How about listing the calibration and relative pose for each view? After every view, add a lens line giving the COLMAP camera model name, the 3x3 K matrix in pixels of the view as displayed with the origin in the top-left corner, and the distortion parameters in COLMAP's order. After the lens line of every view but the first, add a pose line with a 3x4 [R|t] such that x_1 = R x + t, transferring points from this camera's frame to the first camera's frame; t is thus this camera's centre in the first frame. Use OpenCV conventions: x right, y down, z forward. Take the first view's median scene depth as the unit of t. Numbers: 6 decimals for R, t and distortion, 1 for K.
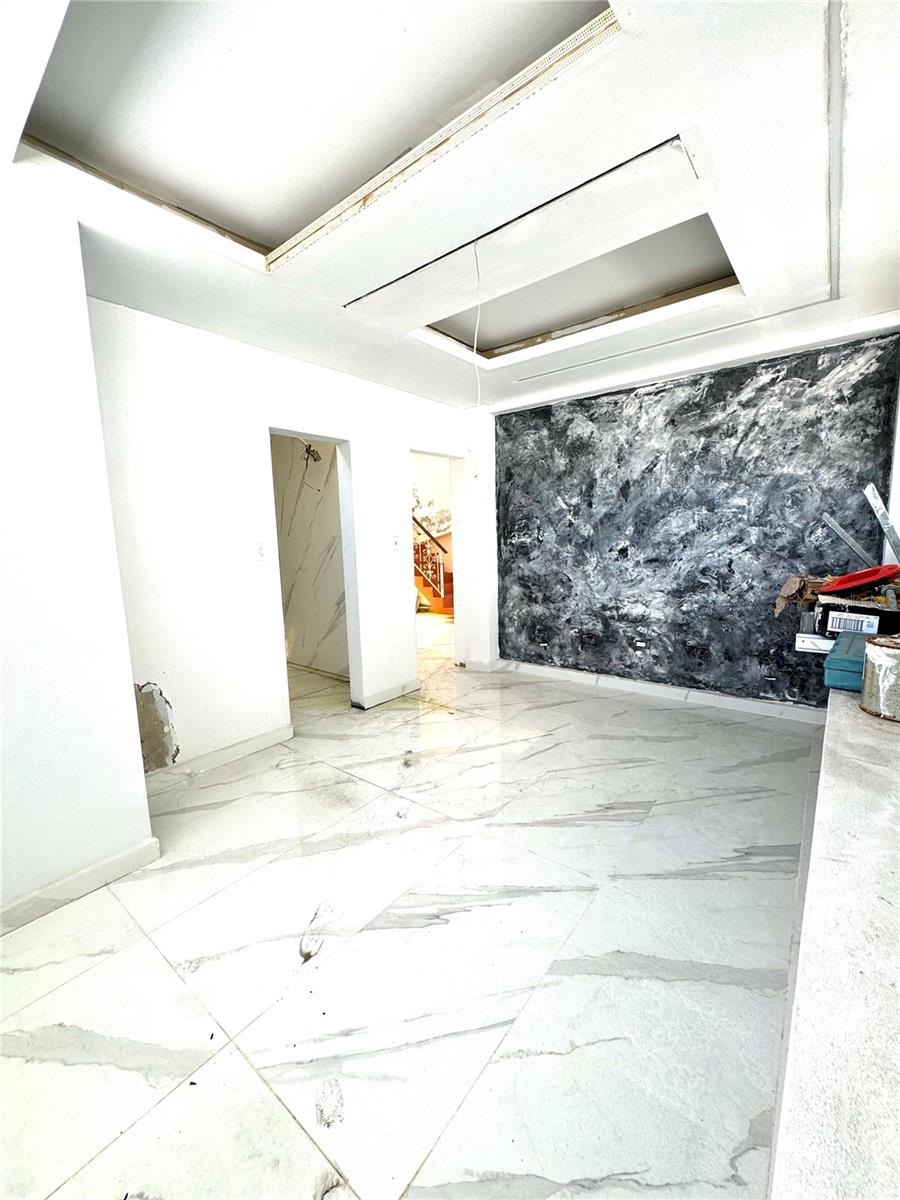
lens RADIAL K [[480.7, 0, 450.4], [0, 480.7, 599.8], [0, 0, 1]] dist [-0.004472, 0.001327]
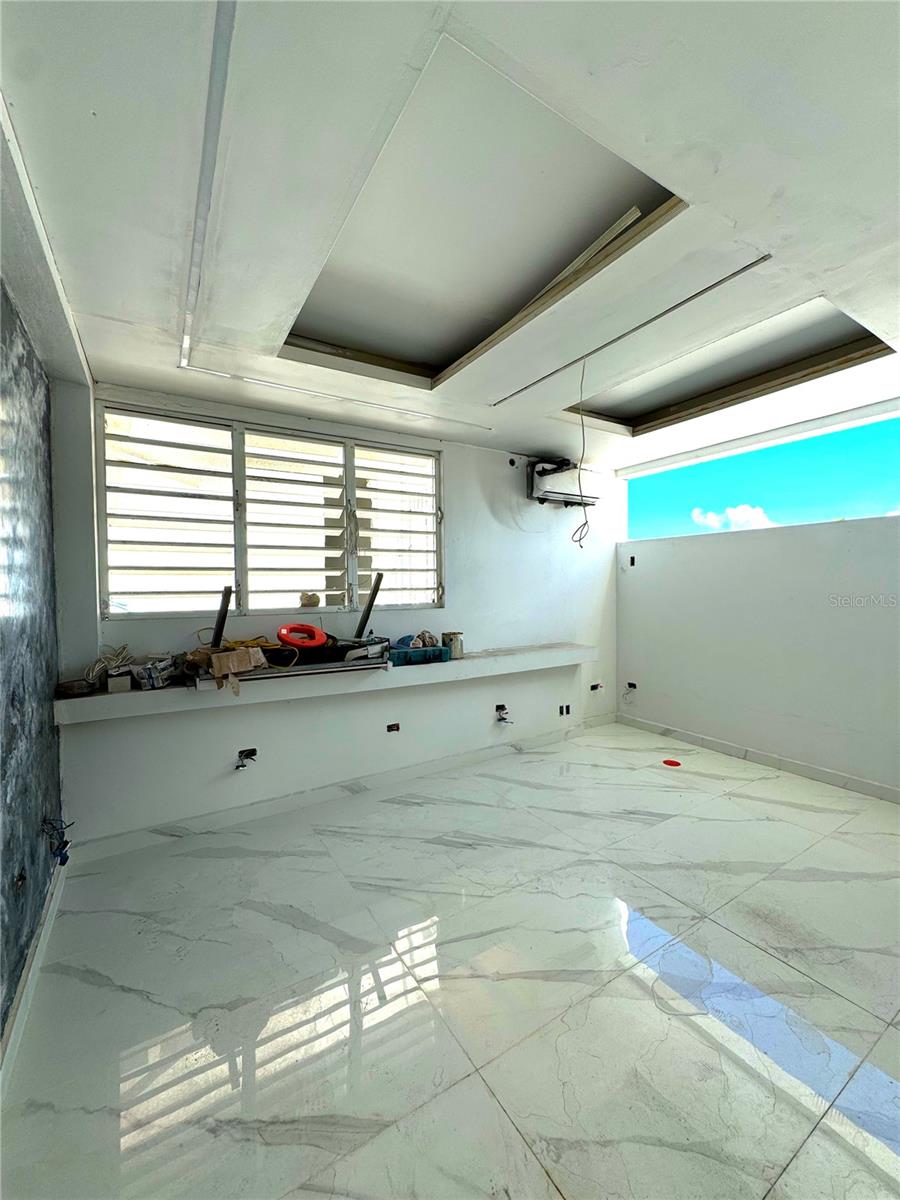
lens RADIAL K [[480.7, 0, 450.2], [0, 480.7, 599.1], [0, 0, 1]] dist [-0.004472, 0.001327]
pose [[-0.941031, 0.029121, 0.337066, -0.016919], [0.082346, 0.986042, 0.144706, -0.291986], [-0.328148, 0.163929, -0.930294, 2.009474]]
